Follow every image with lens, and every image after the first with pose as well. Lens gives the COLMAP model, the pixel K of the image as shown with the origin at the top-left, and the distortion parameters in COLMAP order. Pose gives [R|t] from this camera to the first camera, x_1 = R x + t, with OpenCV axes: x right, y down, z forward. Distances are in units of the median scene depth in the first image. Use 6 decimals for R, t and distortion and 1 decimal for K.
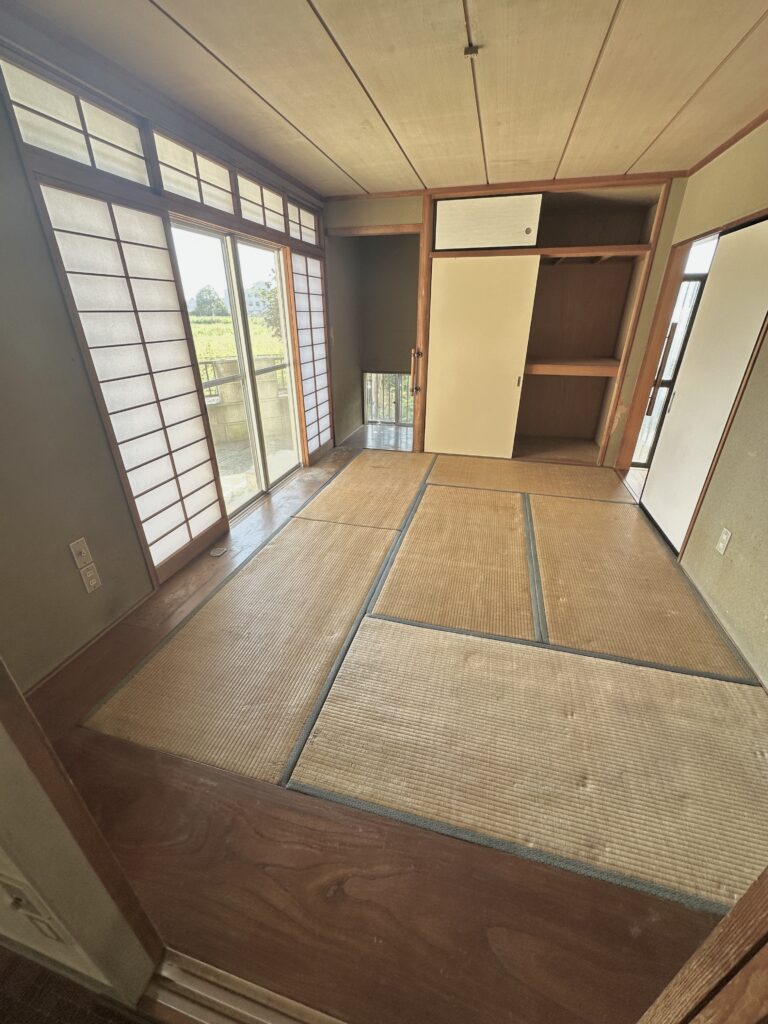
lens RADIAL K [[409.1, 0, 384.0], [0, 409.1, 512.0], [0, 0, 1]] dist [-0.001696, -0.000390]
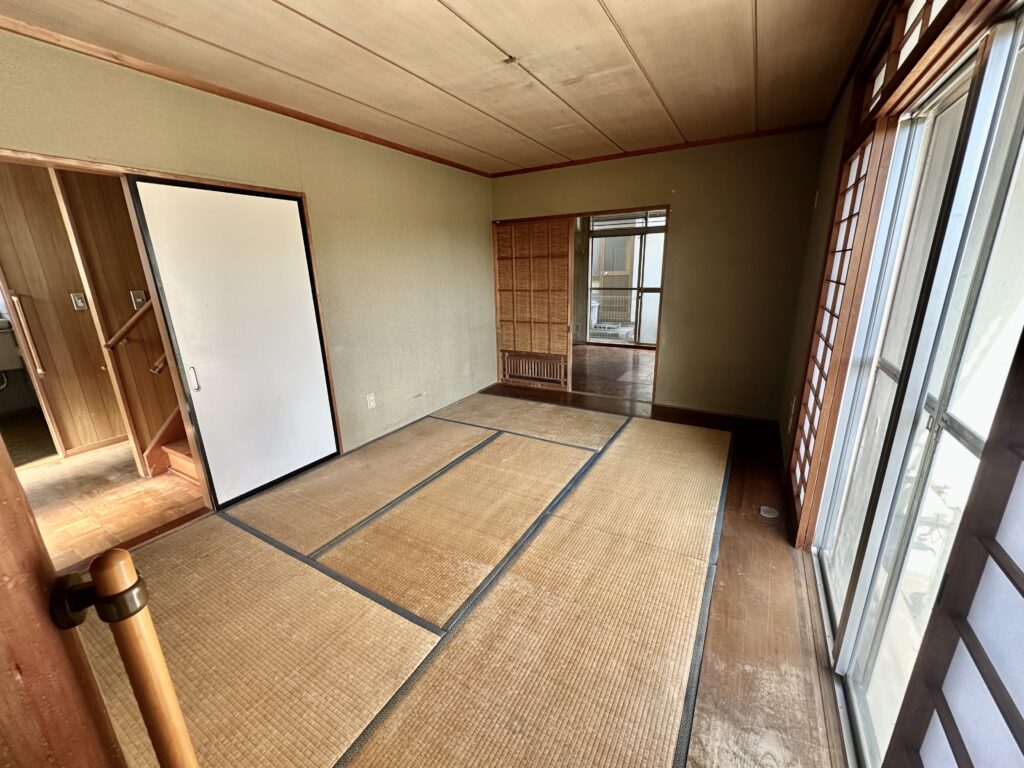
lens RADIAL K [[409.1, 0, 512.0], [0, 409.1, 384.0], [0, 0, 1]] dist [-0.001696, -0.000390]
pose [[-0.963167, -0.044299, 0.265231, -0.089333], [0.146371, 0.741045, 0.655308, -0.686919], [-0.225578, 0.669993, -0.707266, 1.426682]]
